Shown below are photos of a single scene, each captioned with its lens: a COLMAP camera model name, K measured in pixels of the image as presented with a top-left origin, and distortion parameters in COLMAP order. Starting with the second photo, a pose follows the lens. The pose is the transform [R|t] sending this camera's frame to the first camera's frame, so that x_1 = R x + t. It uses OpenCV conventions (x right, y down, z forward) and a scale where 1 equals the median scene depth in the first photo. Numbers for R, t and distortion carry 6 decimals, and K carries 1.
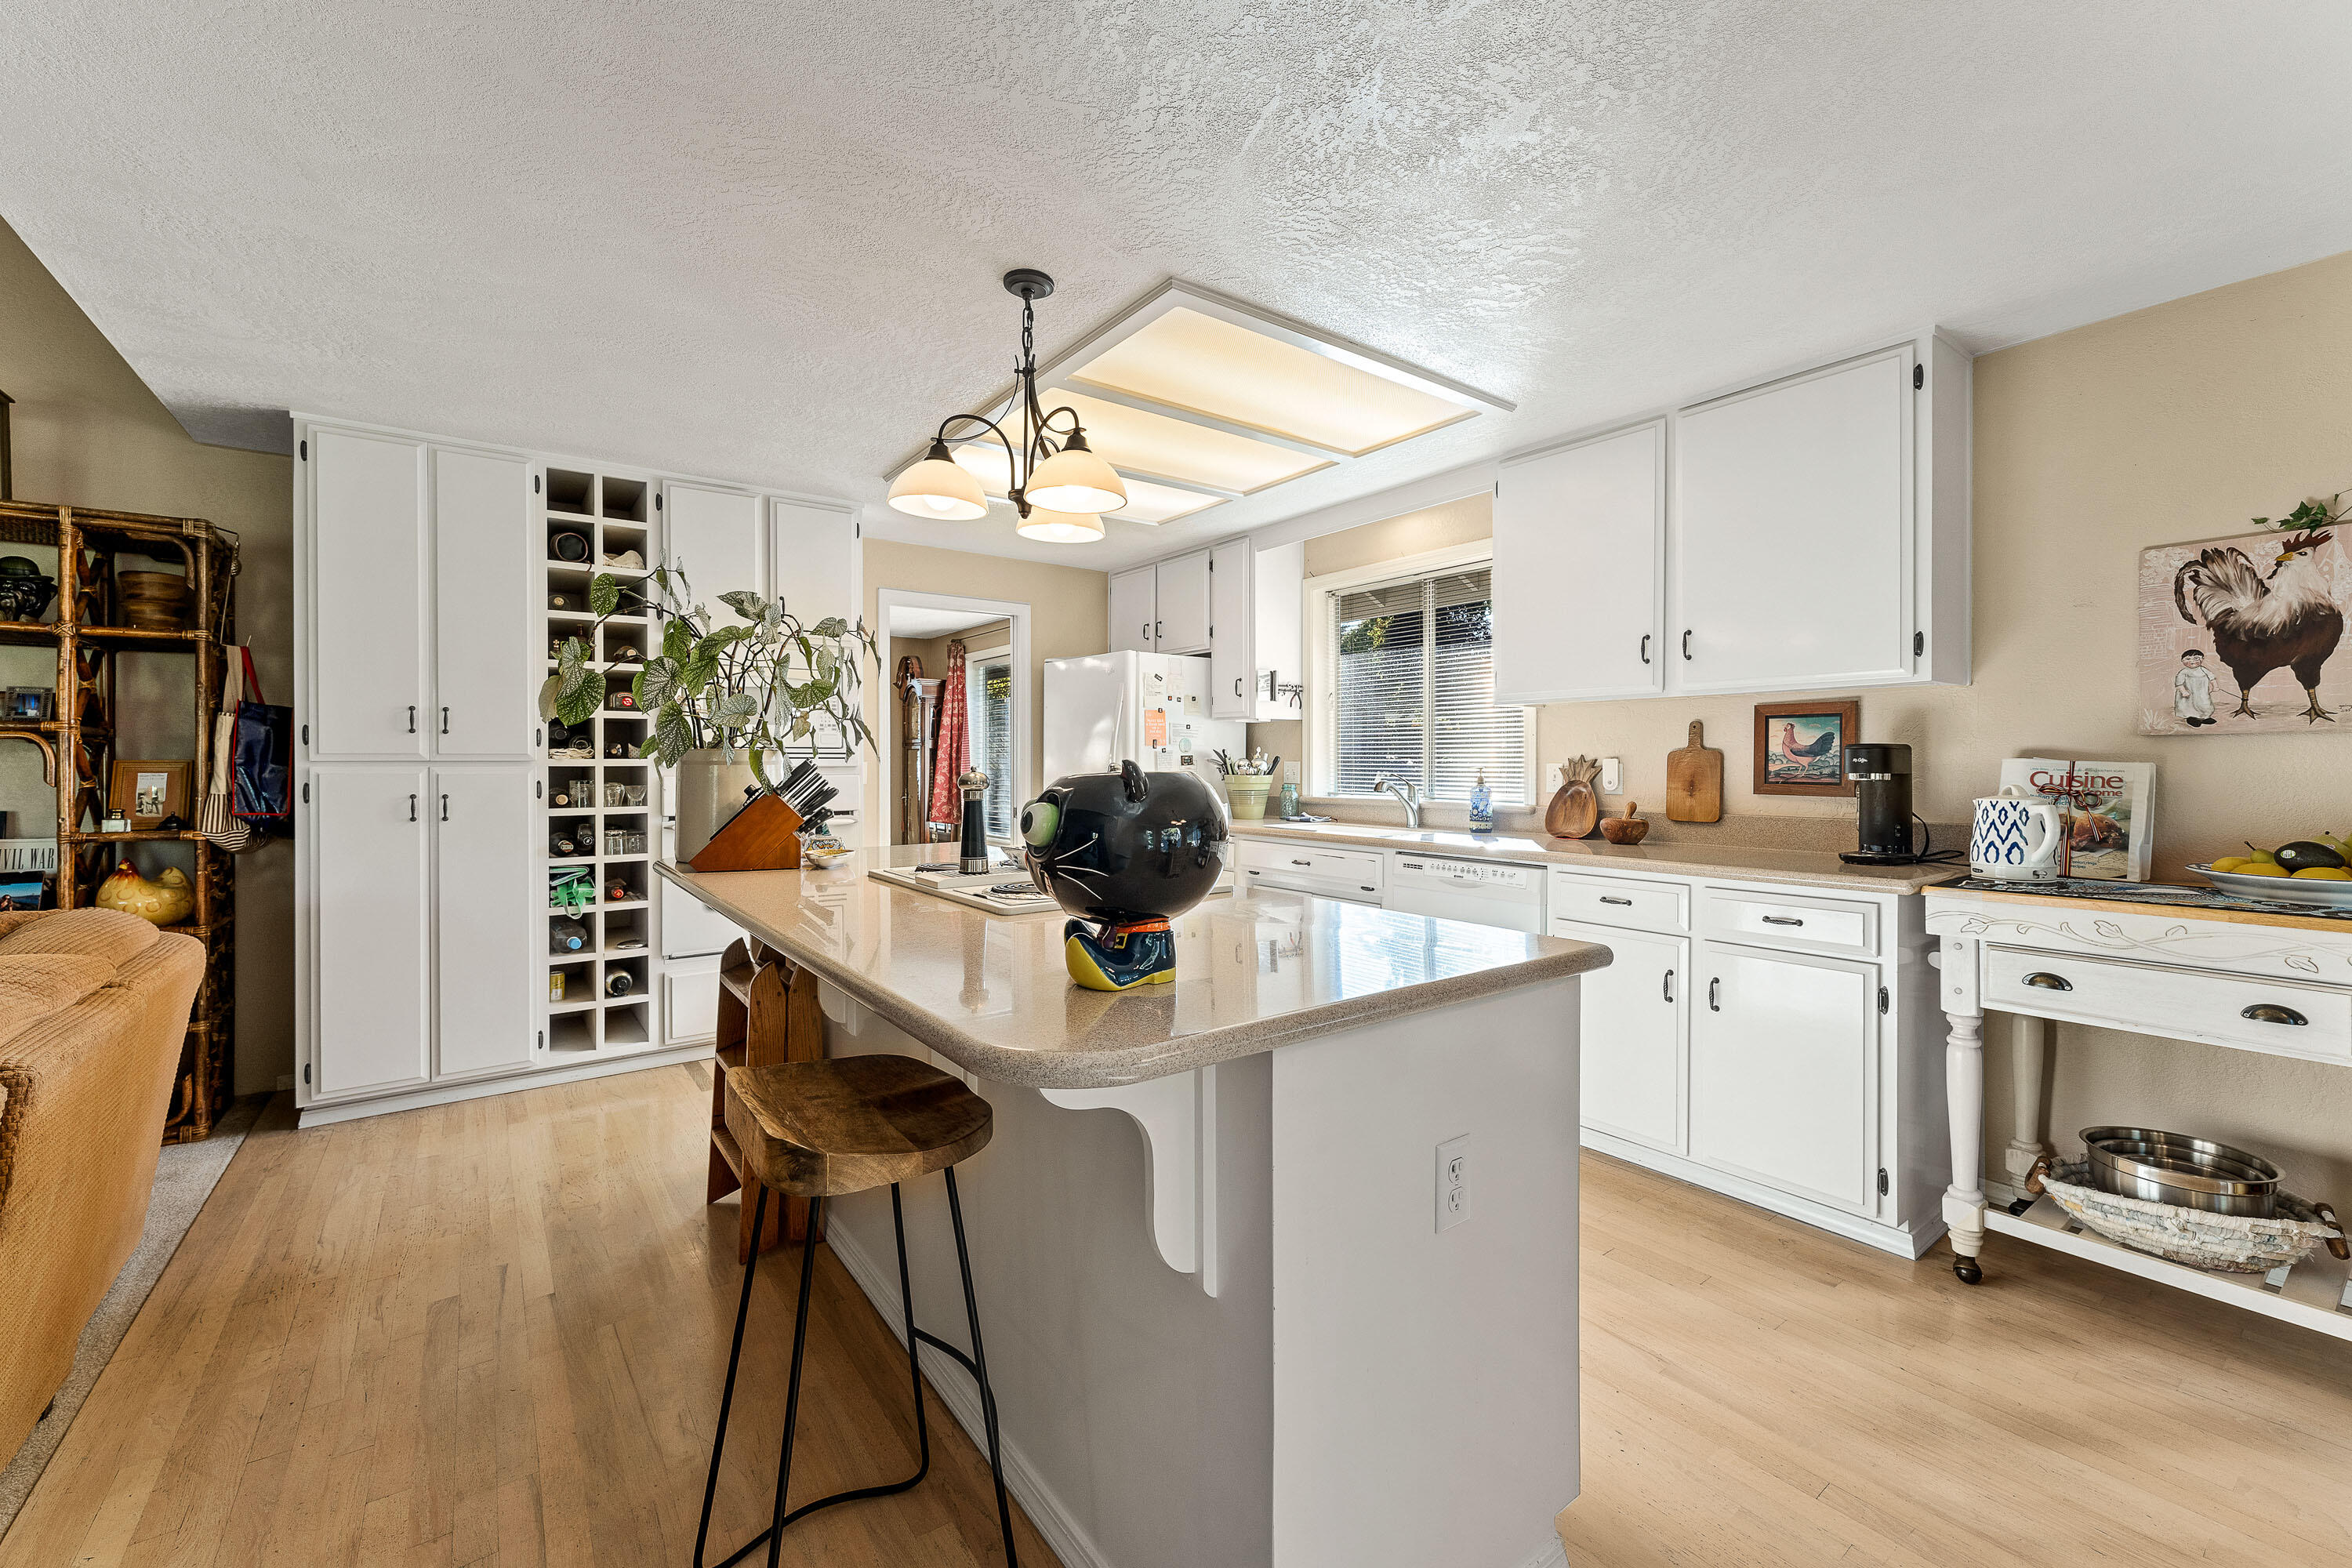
lens RADIAL K [[937.6, 0, 1176.3], [0, 937.6, 766.3], [0, 0, 1]] dist [-0.000951, 0.000038]
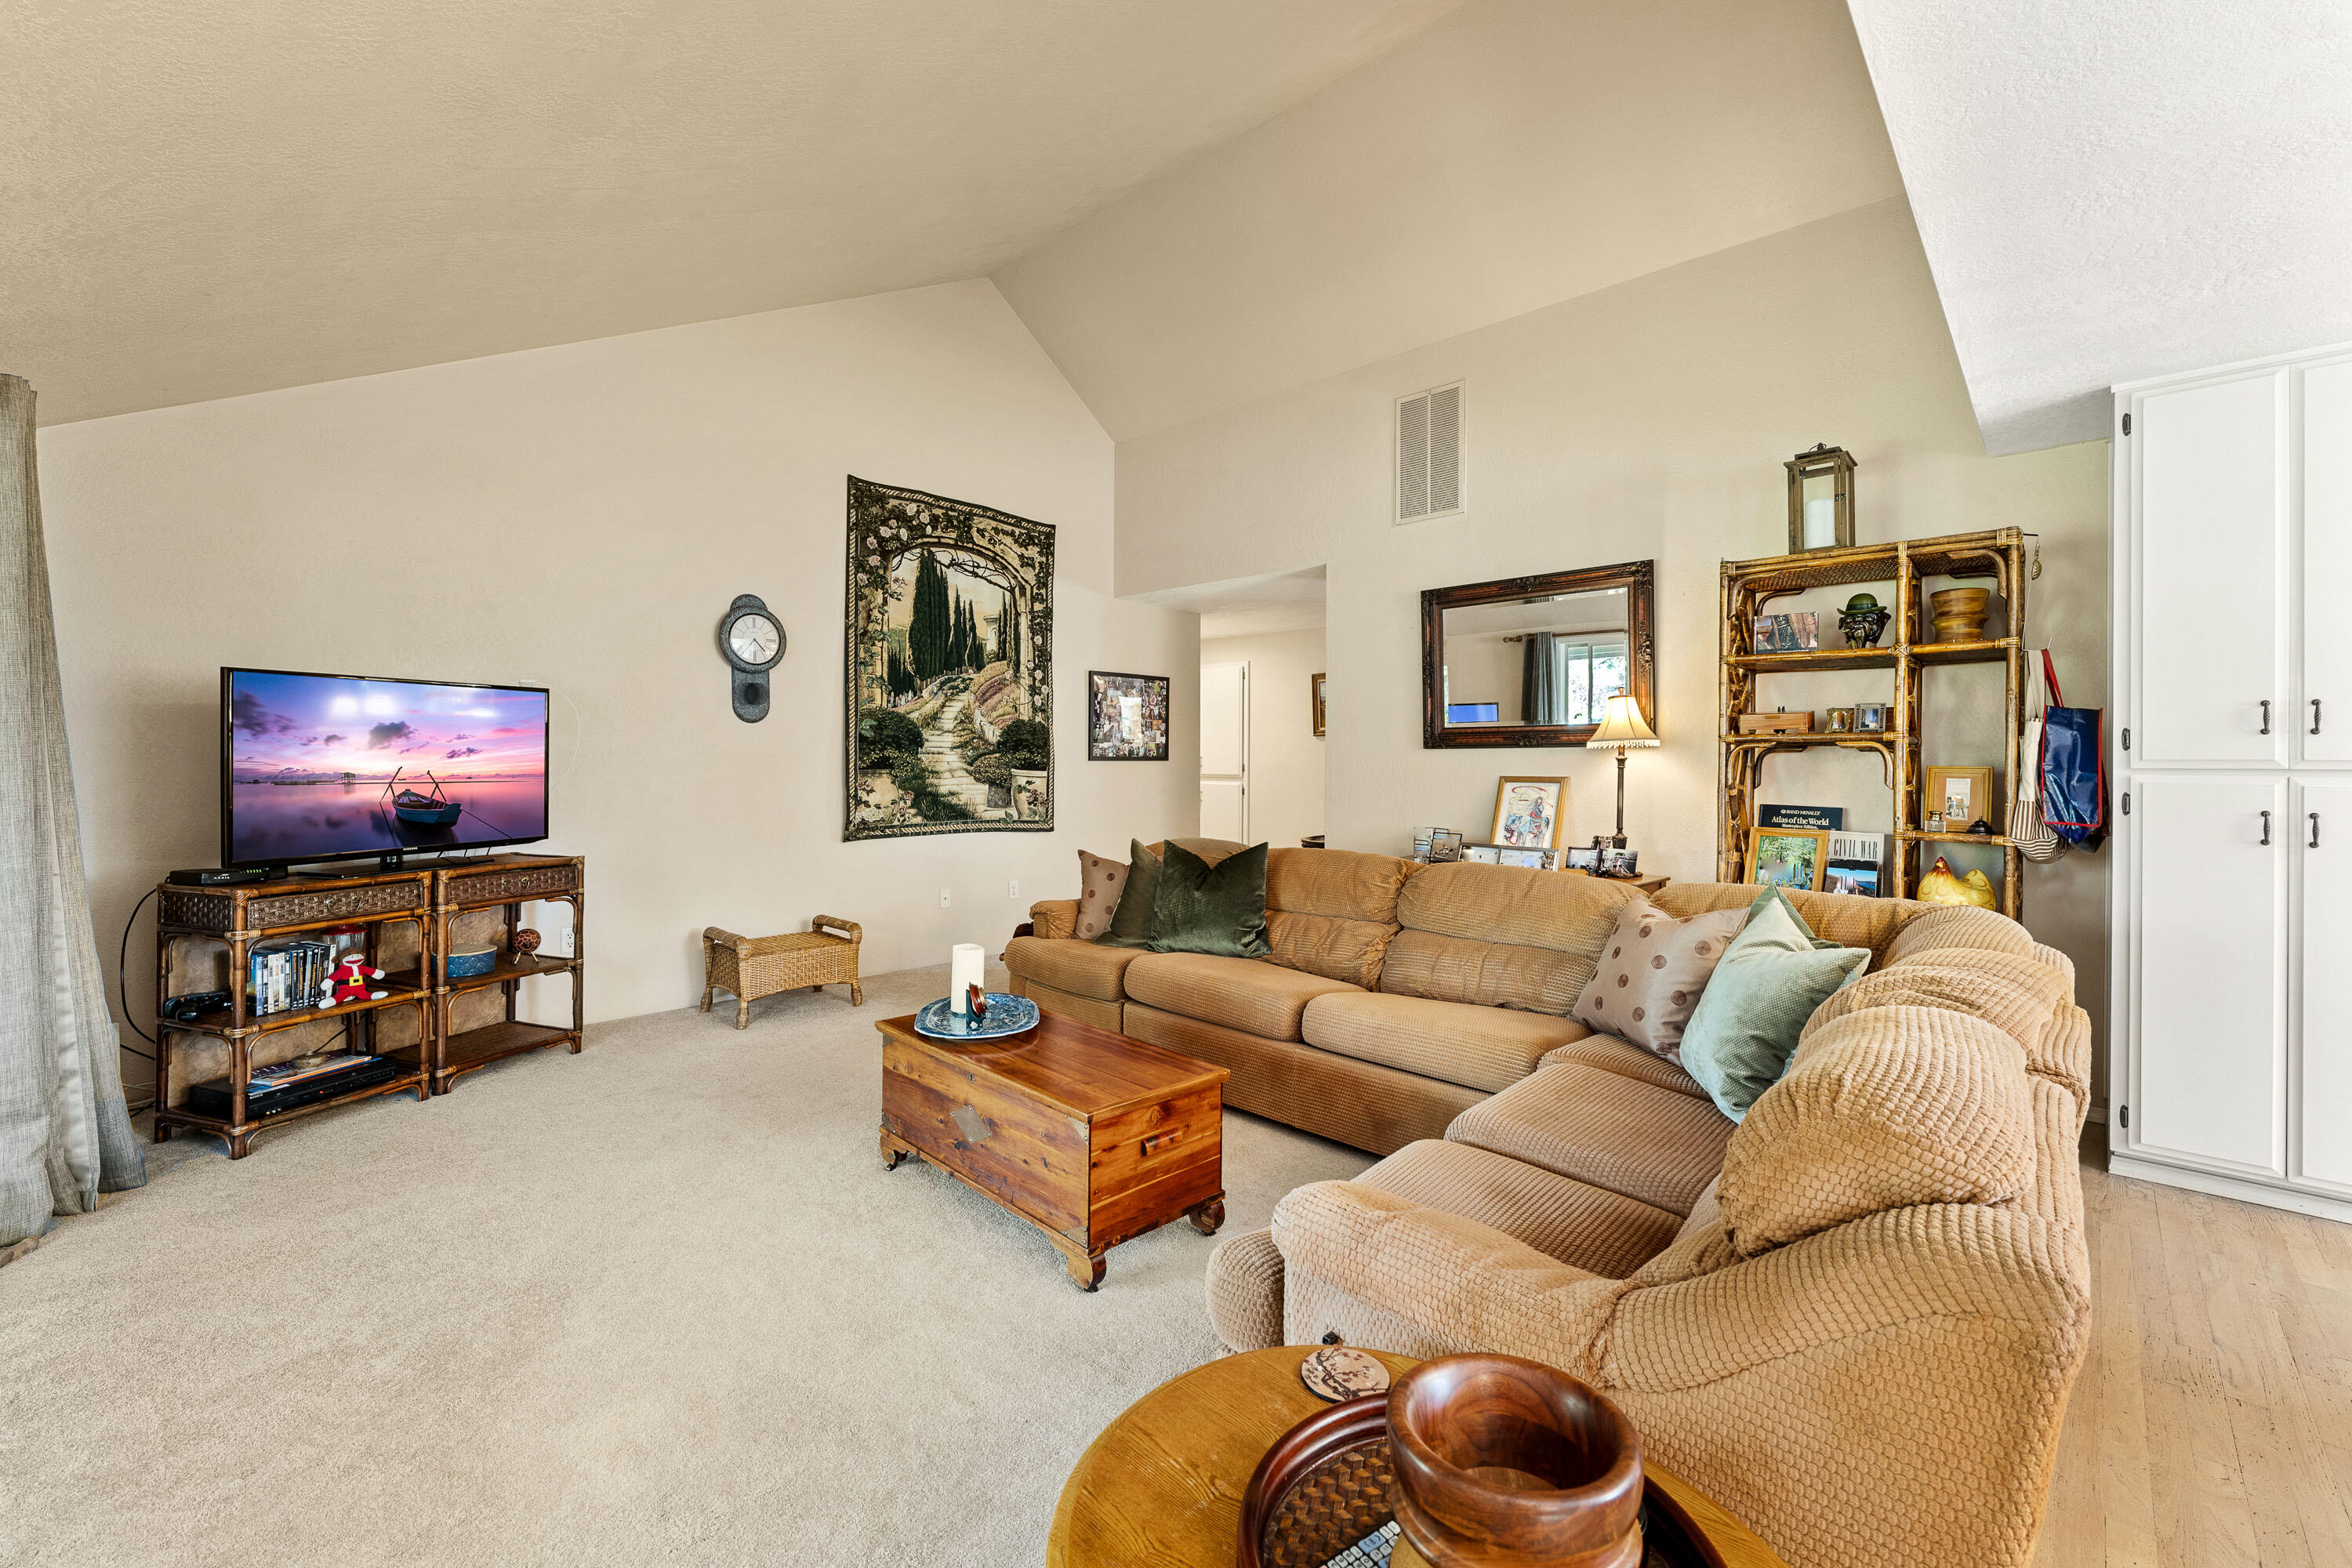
lens RADIAL K [[968.4, 0, 1174.6], [0, 968.4, 763.6], [0, 0, 1]] dist [-0.001118, -0.000032]
pose [[0.172557, 0.003364, -0.984994, -0.171561], [-0.010900, 0.999939, 0.001506, -0.001556], [0.984939, 0.010476, 0.172584, -0.060758]]
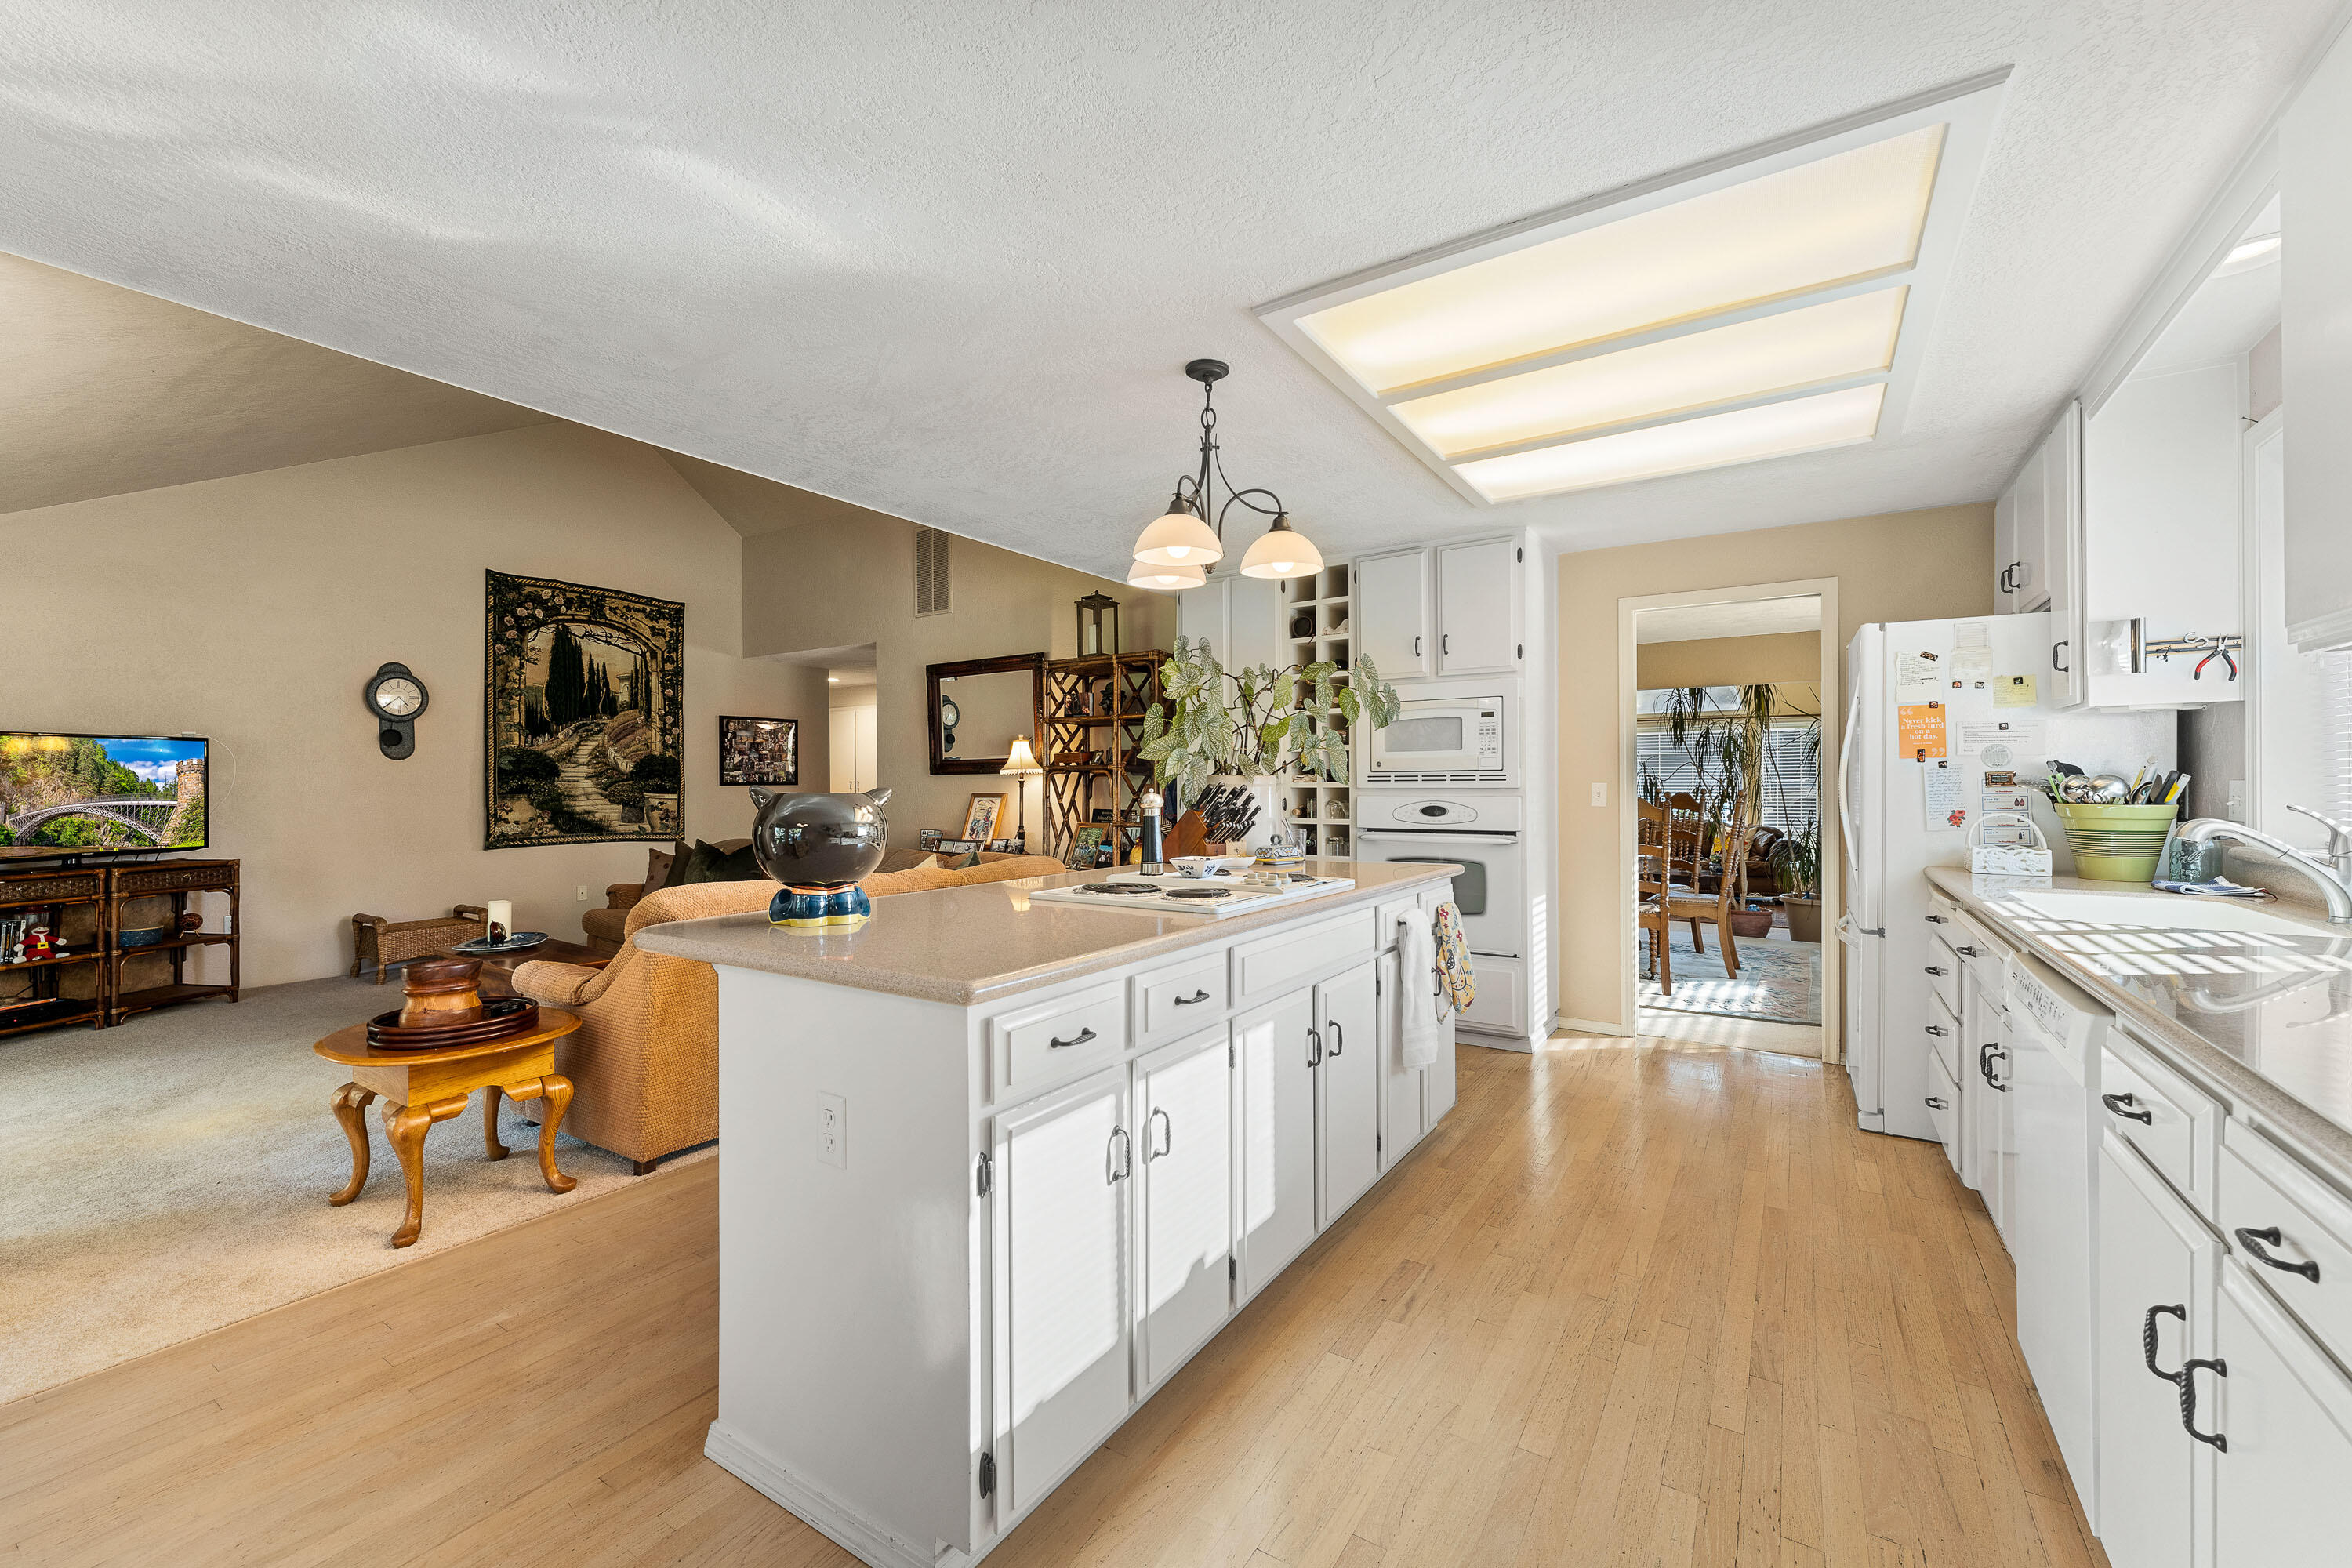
lens RADIAL K [[948.3, 0, 1169.6], [0, 948.3, 782.0], [0, 0, 1]] dist [0.001861, 0.000475]
pose [[0.345822, -0.003525, -0.938293, 0.676002], [-0.000094, 0.999993, -0.003792, -0.003170], [0.938300, 0.001399, 0.345819, 0.400978]]
